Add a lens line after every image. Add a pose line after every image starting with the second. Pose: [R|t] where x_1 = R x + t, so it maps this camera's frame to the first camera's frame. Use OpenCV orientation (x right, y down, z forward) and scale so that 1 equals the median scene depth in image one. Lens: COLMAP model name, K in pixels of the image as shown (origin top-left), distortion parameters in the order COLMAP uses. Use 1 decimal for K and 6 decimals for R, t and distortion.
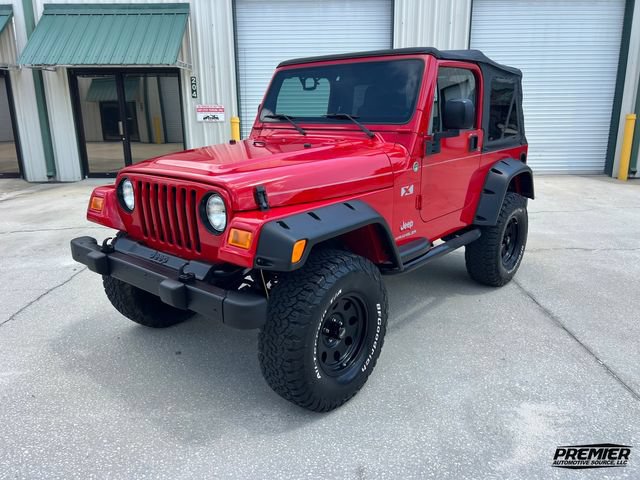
lens RADIAL K [[486.1, 0, 320.0], [0, 486.1, 240.0], [0, 0, 1]] dist [0.039462, -0.041615]
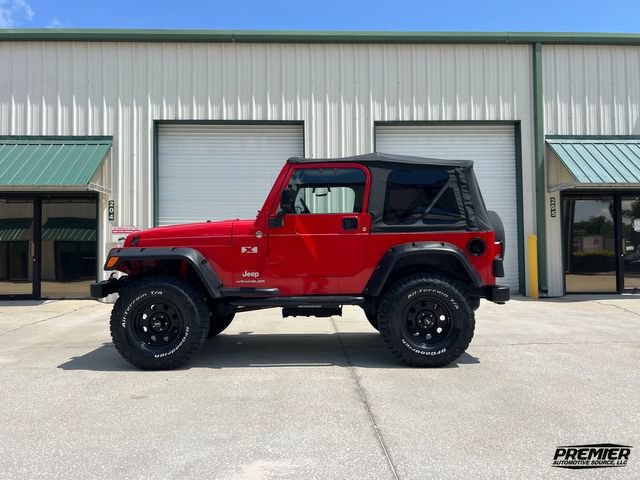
lens RADIAL K [[500.0, 0, 319.5], [0, 500.0, 241.1], [0, 0, 1]] dist [0.039216, -0.042228]
pose [[0.999071, 0.000076, 0.043097, 0.296733], [0.012358, 0.957501, -0.288165, 0.129418], [-0.041288, 0.288429, 0.956611, -0.007680]]
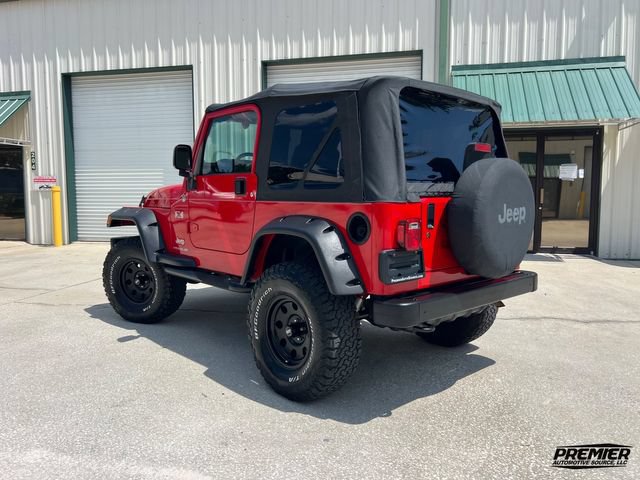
lens RADIAL K [[486.1, 0, 320.0], [0, 486.1, 240.0], [0, 0, 1]] dist [0.039462, -0.041615]
pose [[0.976326, 0.025435, -0.214805, 1.421911], [-0.062973, 0.983469, -0.169771, 0.033602], [0.206936, 0.179279, 0.961788, 0.203456]]
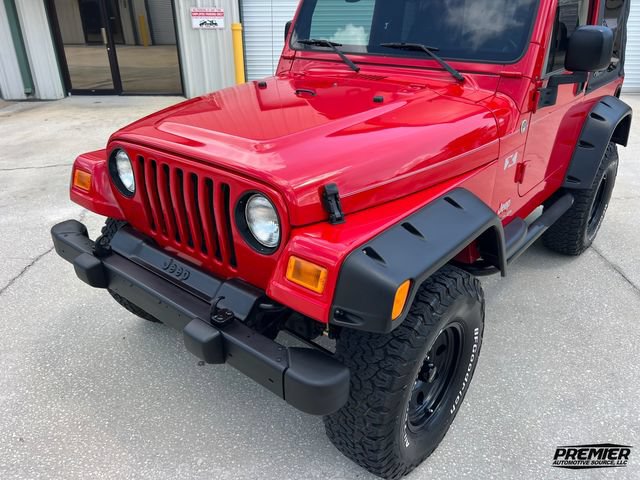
lens RADIAL K [[486.1, 0, 320.0], [0, 486.1, 240.0], [0, 0, 1]] dist [0.039462, -0.041615]
pose [[0.999974, 0.000548, 0.007252, -0.074937], [-0.001887, 0.982558, 0.185948, -0.083864], [-0.007024, -0.185957, 0.982533, 0.185279]]
